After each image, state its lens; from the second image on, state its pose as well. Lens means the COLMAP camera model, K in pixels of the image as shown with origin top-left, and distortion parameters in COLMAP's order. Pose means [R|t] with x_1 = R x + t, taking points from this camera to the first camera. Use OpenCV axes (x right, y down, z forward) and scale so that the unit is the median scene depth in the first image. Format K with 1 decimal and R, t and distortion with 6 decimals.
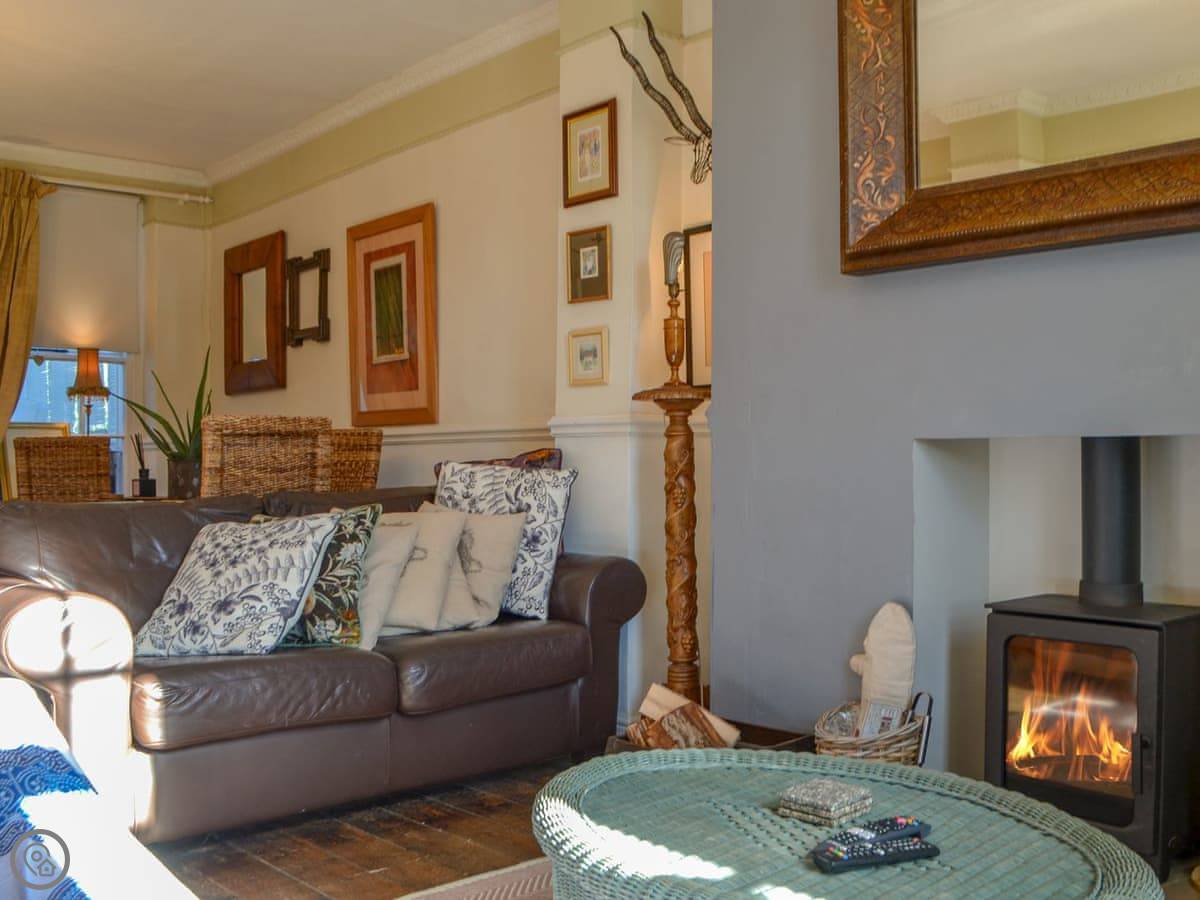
lens RADIAL K [[1110.0, 0, 644.7], [0, 1110.0, 463.7], [0, 0, 1]] dist [-0.078173, 0.000000]
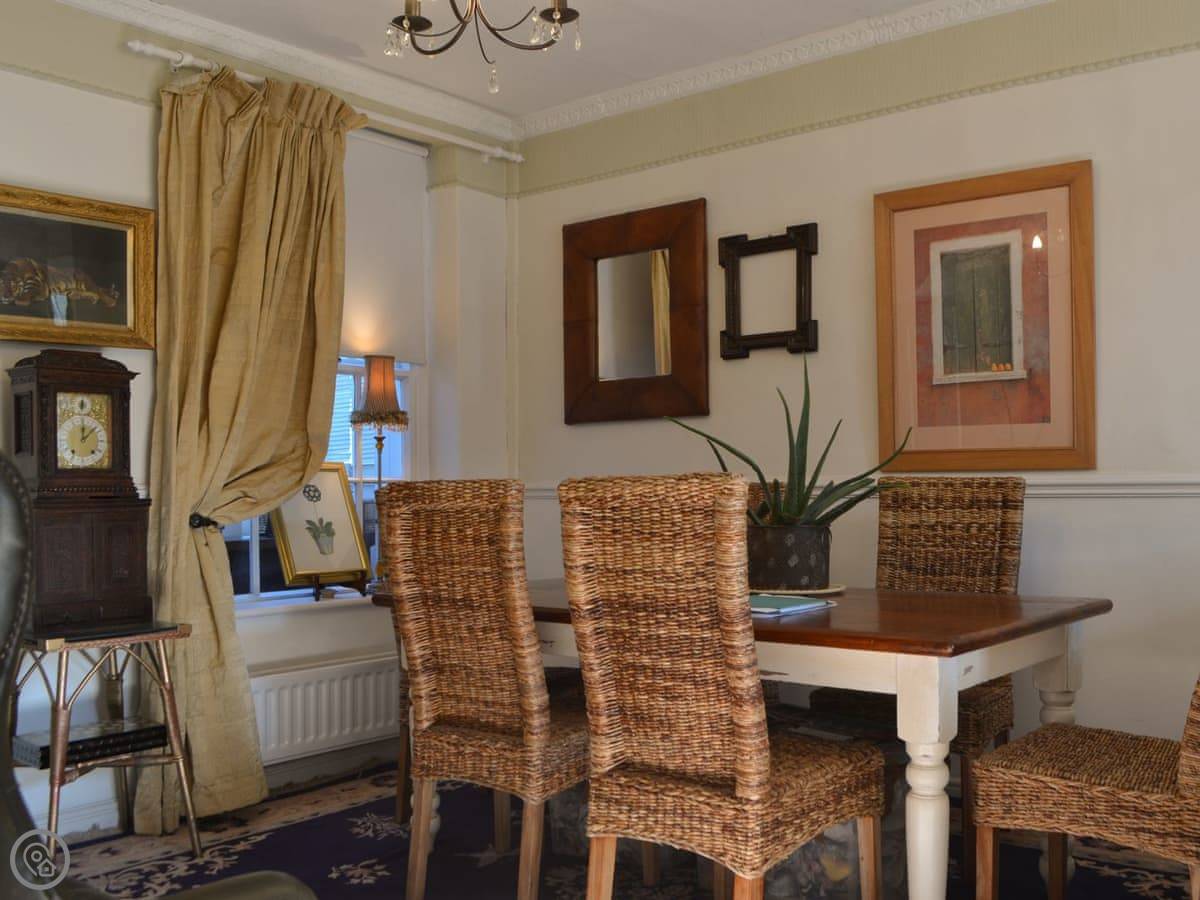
lens RADIAL K [[1110.0, 0, 664.8], [0, 1110.0, 476.4], [0, 0, 1]] dist [-0.078173, 0.000000]
pose [[0.987202, -0.001805, 0.159465, -0.806860], [0.003939, 0.999907, -0.013070, -0.033784], [-0.159426, 0.013531, 0.987117, 0.490692]]
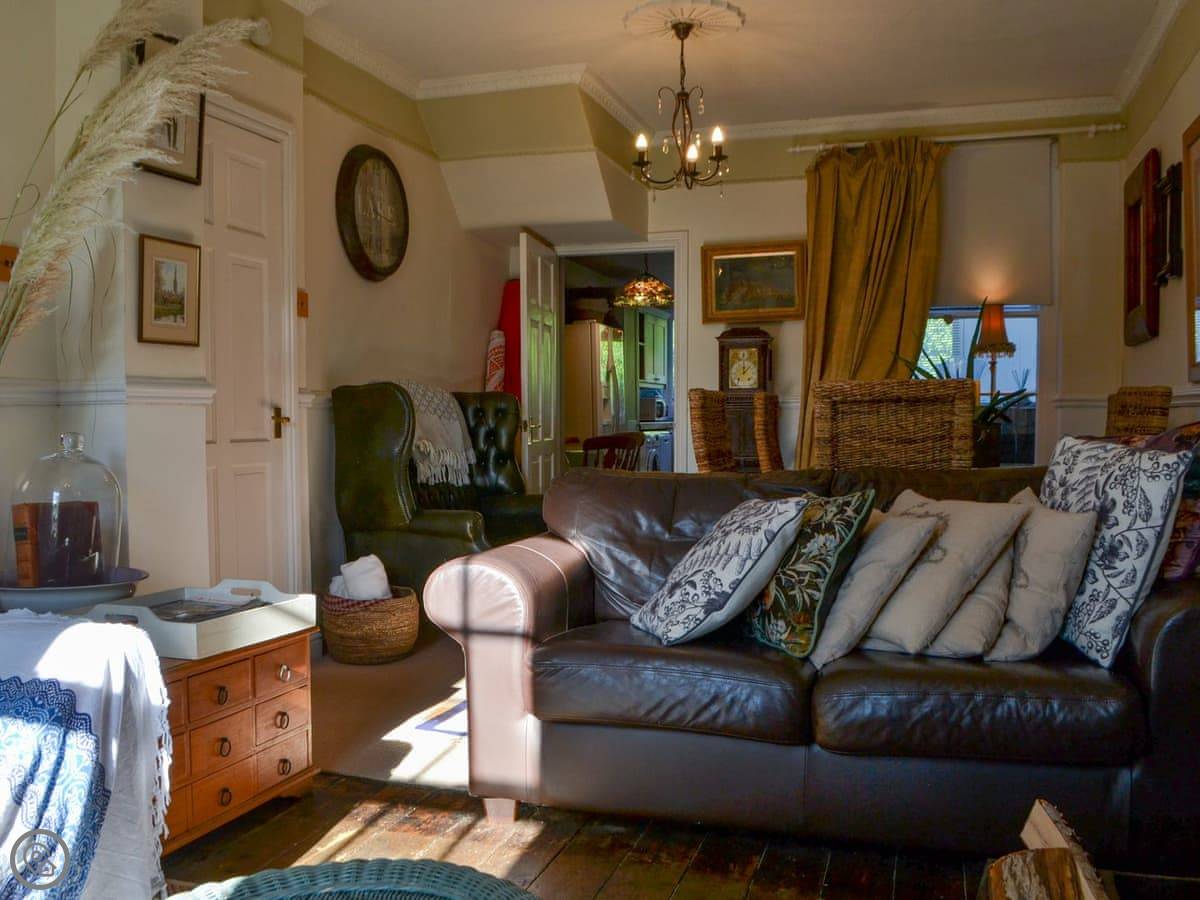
lens RADIAL K [[1110.0, 0, 598.1], [0, 1110.0, 456.2], [0, 0, 1]] dist [-0.078173, 0.000000]
pose [[0.486377, 0.037396, -0.872948, 0.330675], [-0.000108, 0.999086, 0.042740, -0.020517], [0.873749, -0.020693, 0.485937, 0.372173]]
